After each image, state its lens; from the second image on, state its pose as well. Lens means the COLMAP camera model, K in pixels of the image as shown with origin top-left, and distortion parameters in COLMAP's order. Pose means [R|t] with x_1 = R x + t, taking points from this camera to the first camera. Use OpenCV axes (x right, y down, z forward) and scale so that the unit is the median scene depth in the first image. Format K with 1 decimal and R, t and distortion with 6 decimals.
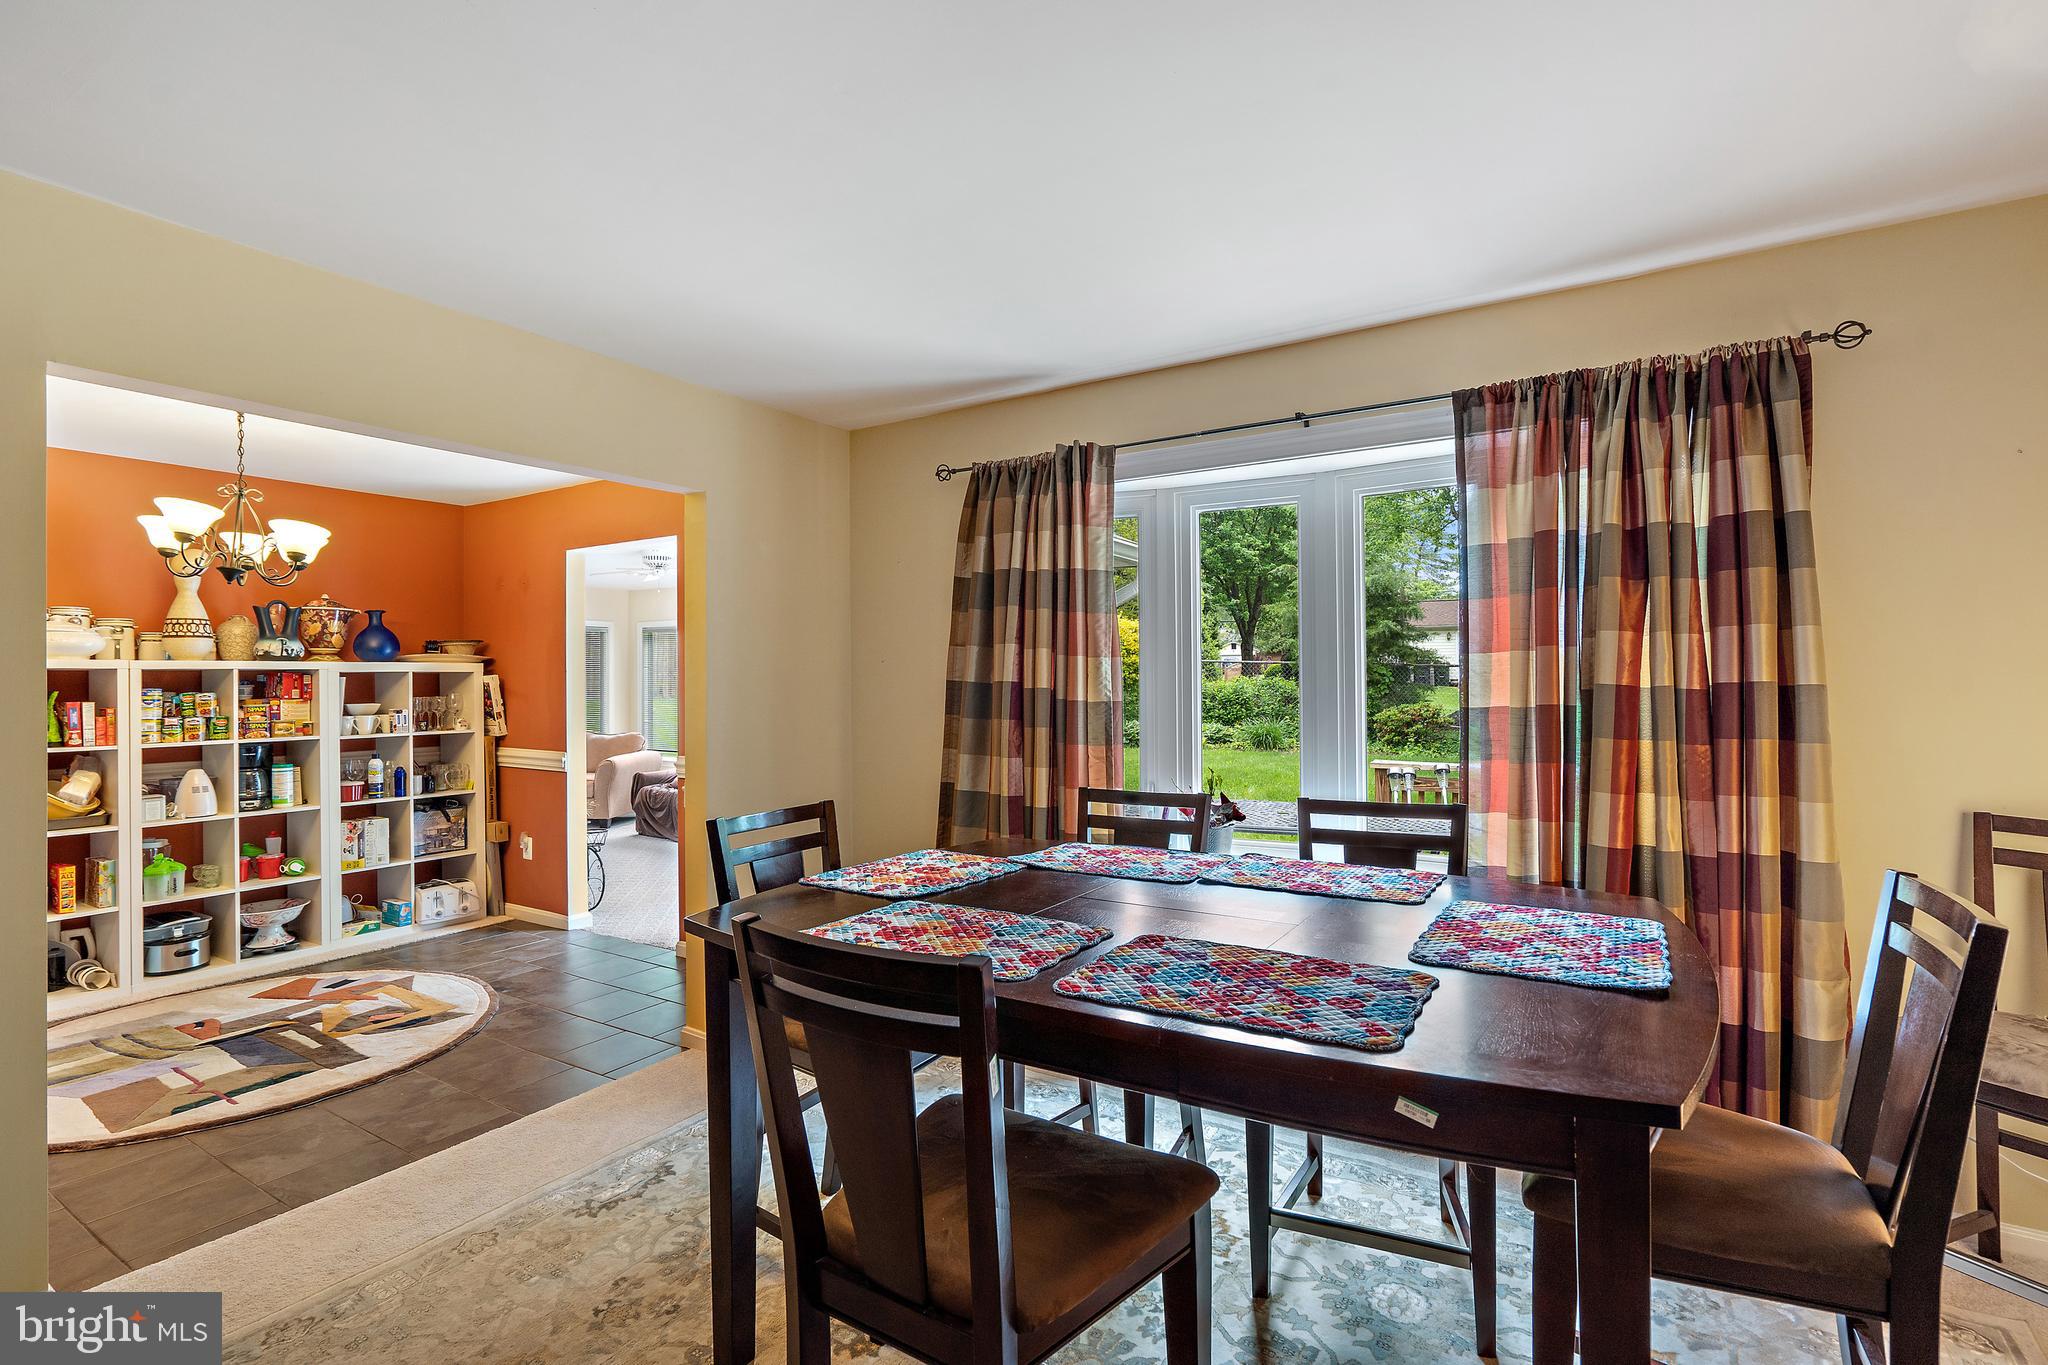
lens RADIAL K [[950.9, 0, 1024.0], [0, 950.9, 682.5], [0, 0, 1]] dist [0.002165, 0.000686]
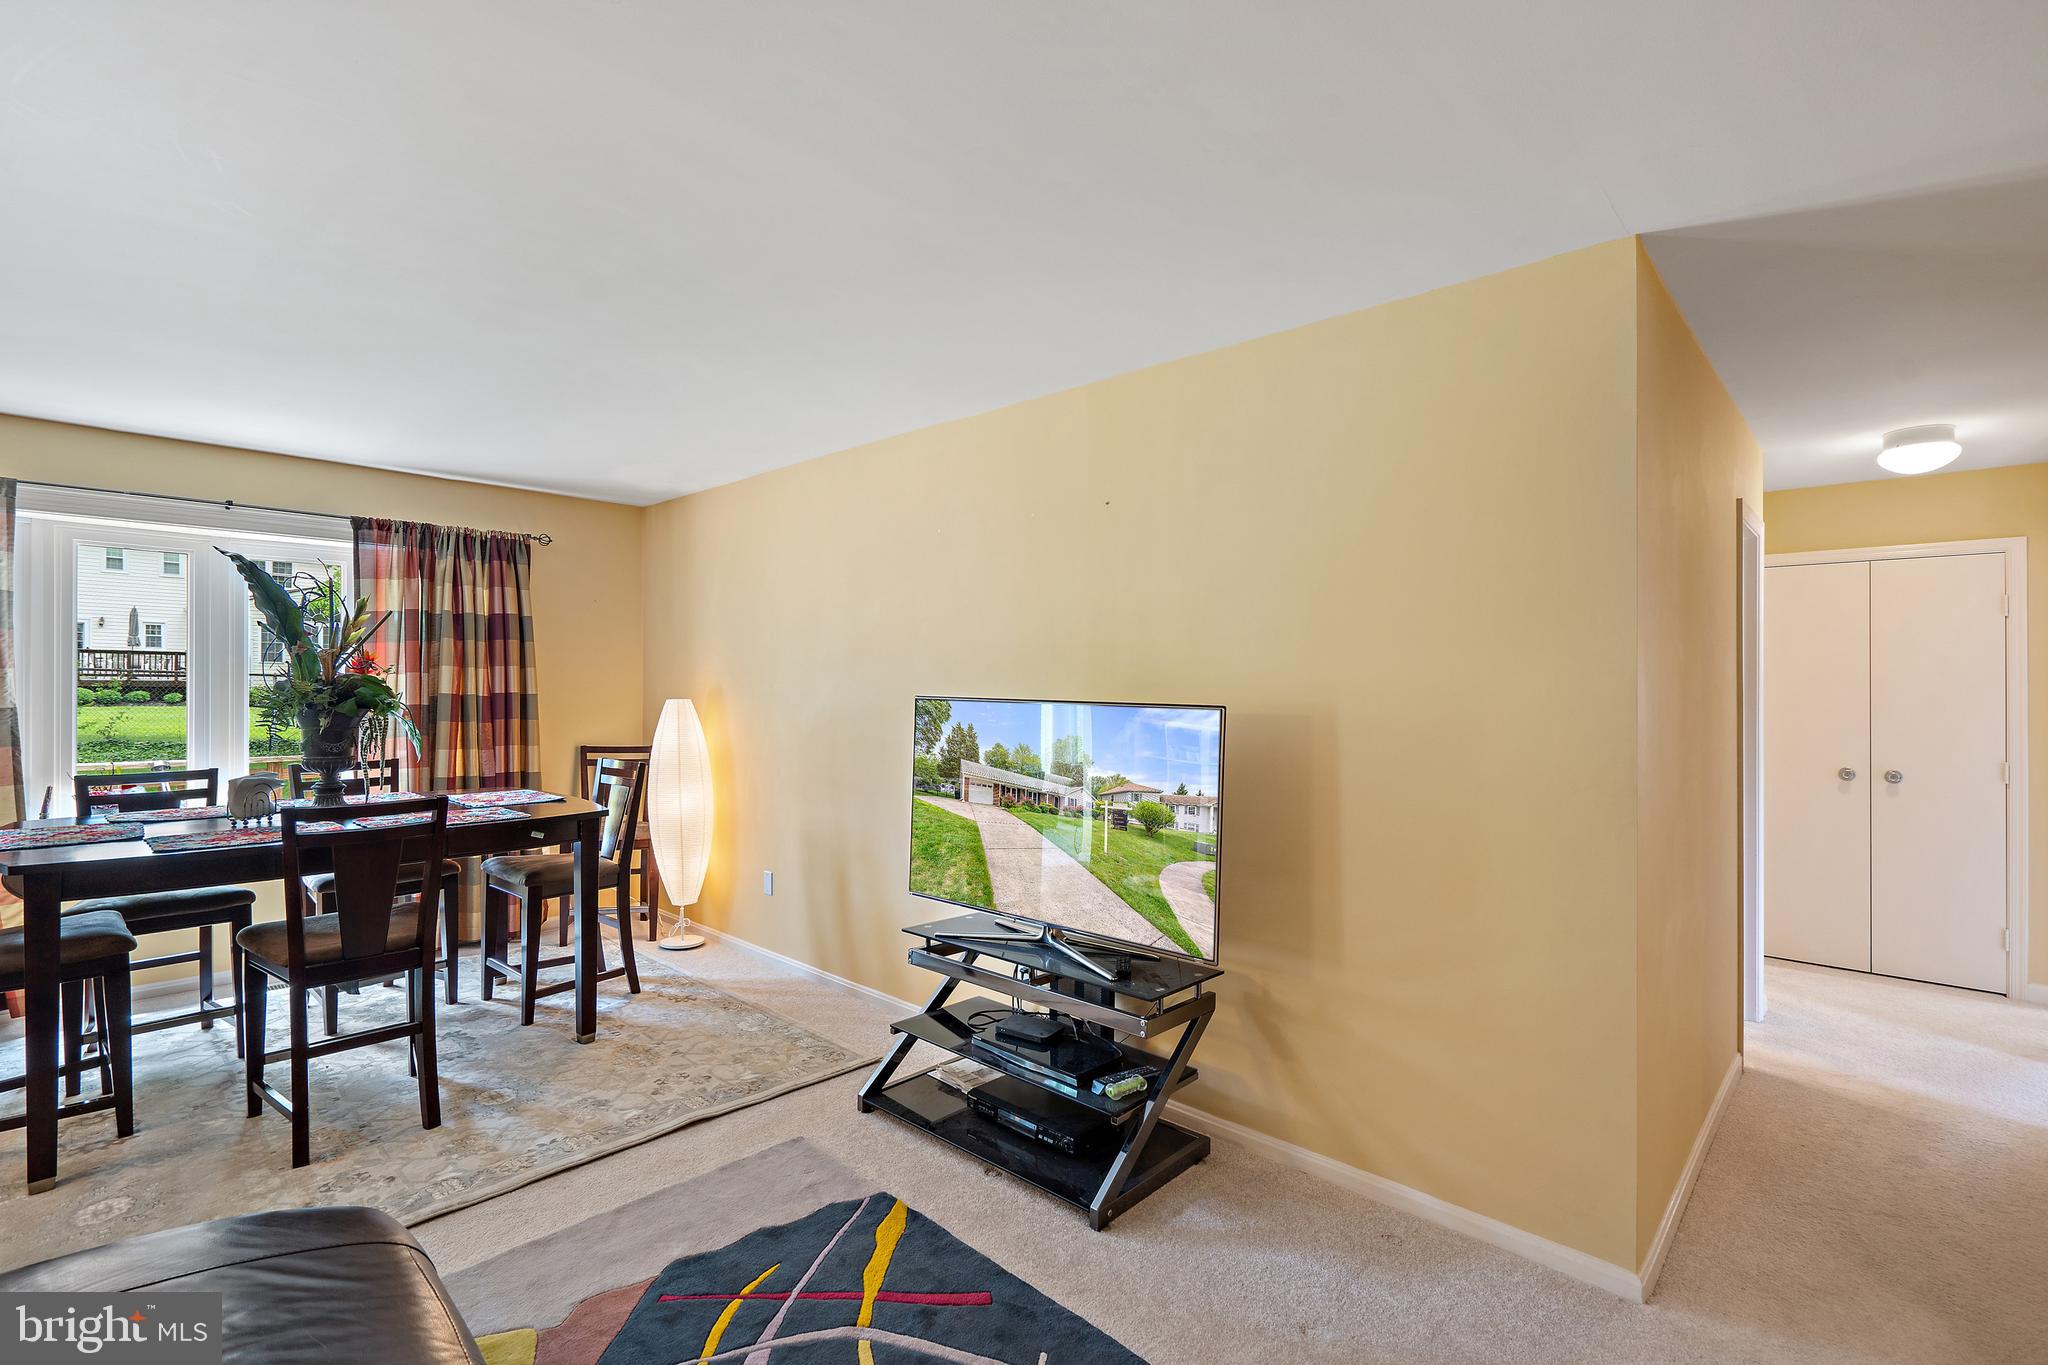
lens RADIAL K [[932.4, 0, 1024.0], [0, 932.4, 682.5], [0, 0, 1]] dist [0.001391, 0.000522]
pose [[0.188331, 0.009974, 0.982055, -1.008011], [-0.009290, 0.999922, -0.008374, -0.015499], [-0.982062, -0.007546, 0.188409, -0.499098]]
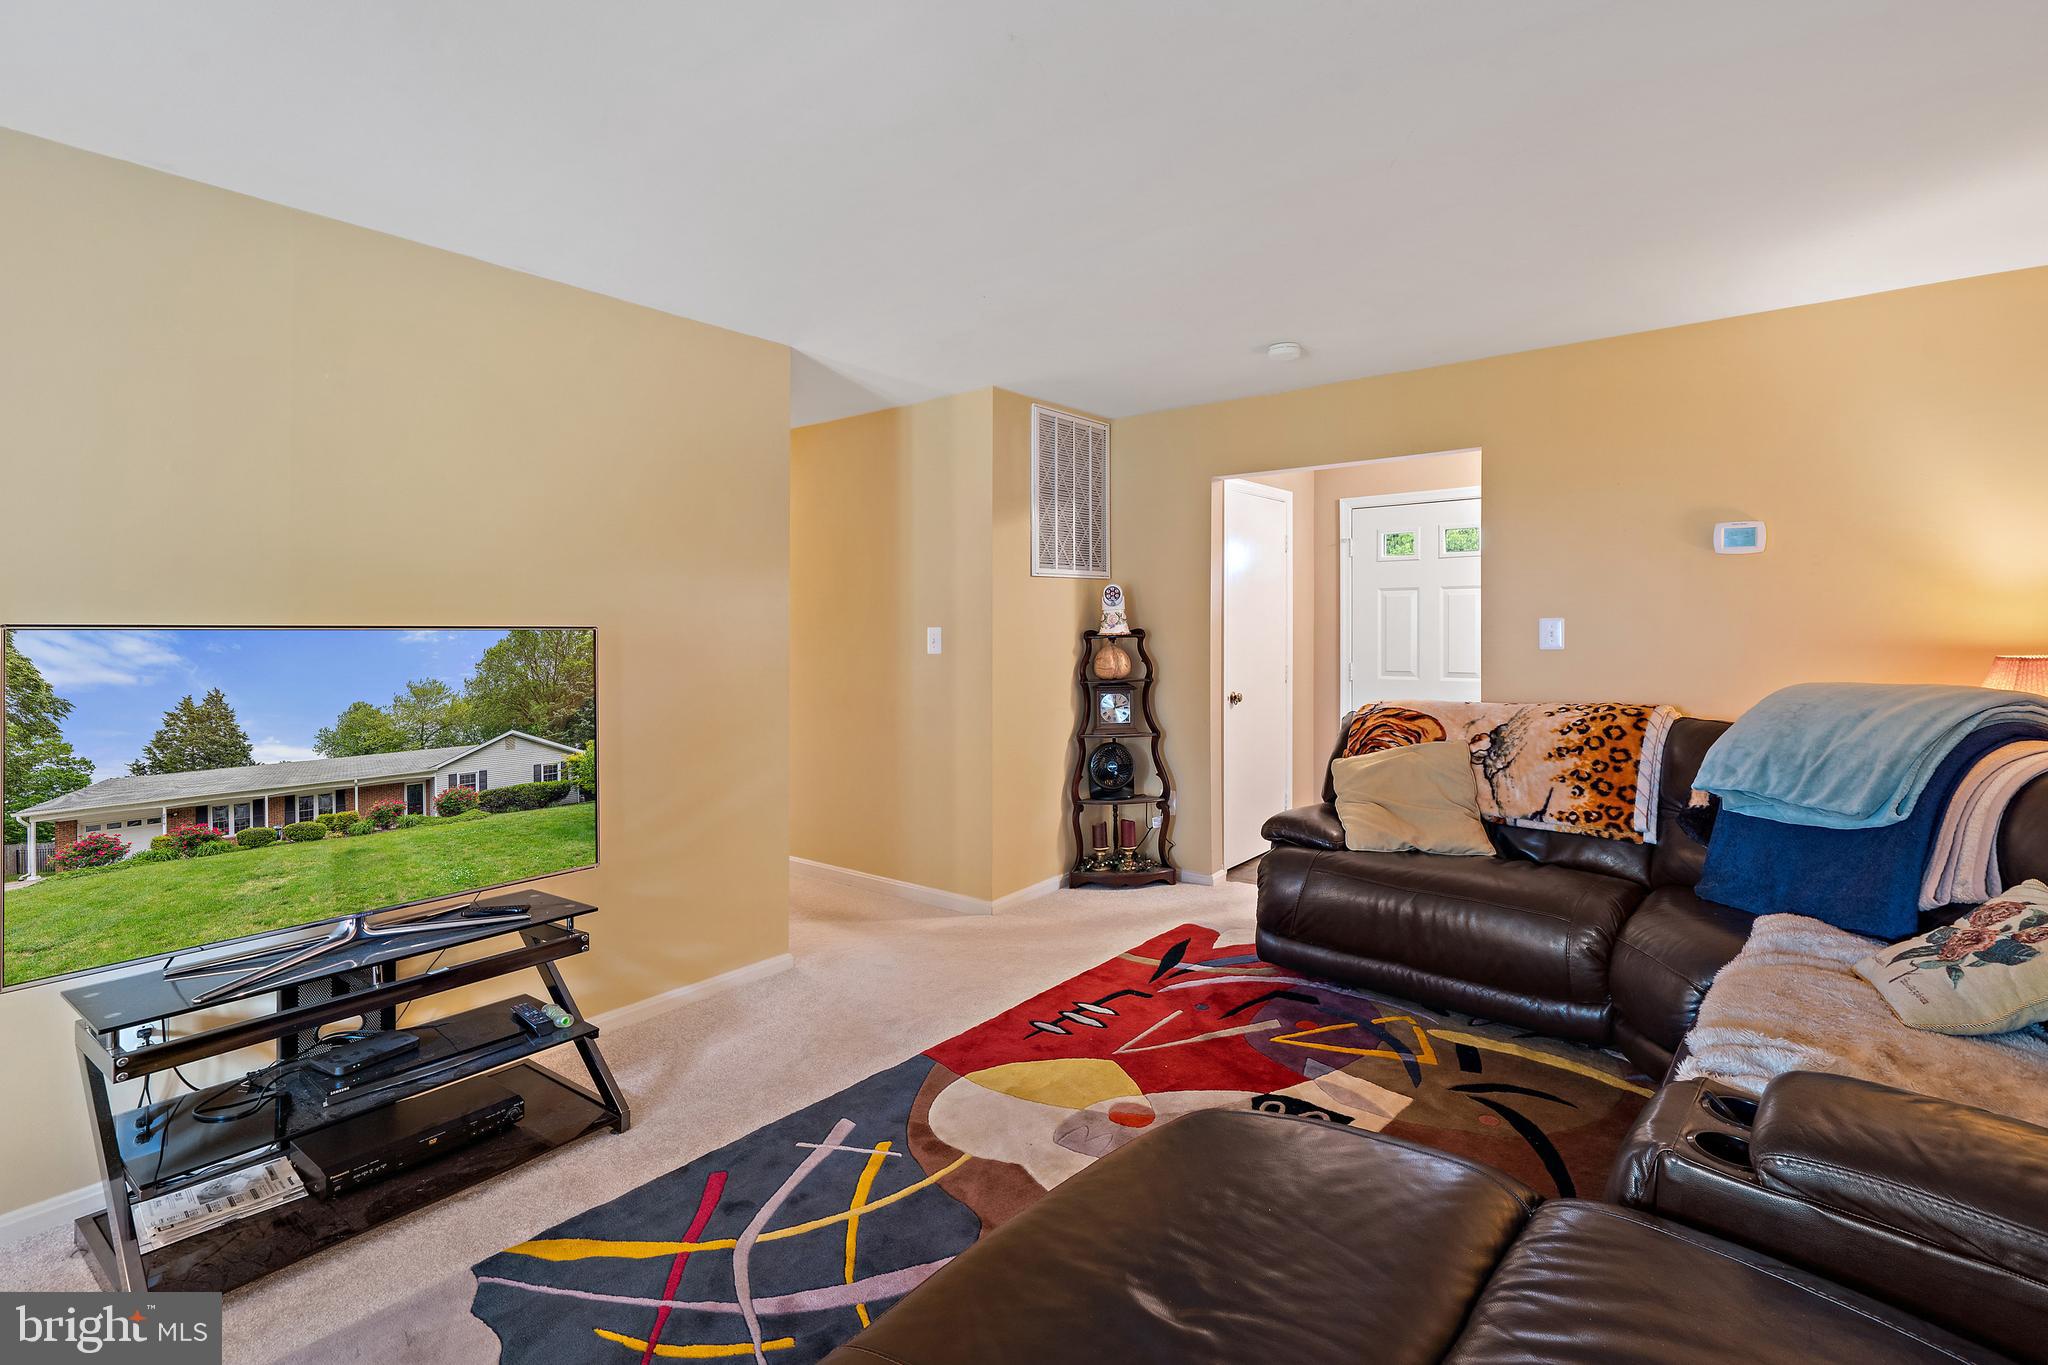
lens RADIAL K [[907.8, 0, 987.5], [0, 907.8, 654.6], [0, 0, 1]] dist [-0.000165, 0.000261]
pose [[-0.991791, 0.009753, 0.127494, -0.576203], [0.012060, 0.999777, 0.017333, 0.013697], [-0.127296, 0.018728, -0.991688, 0.486614]]
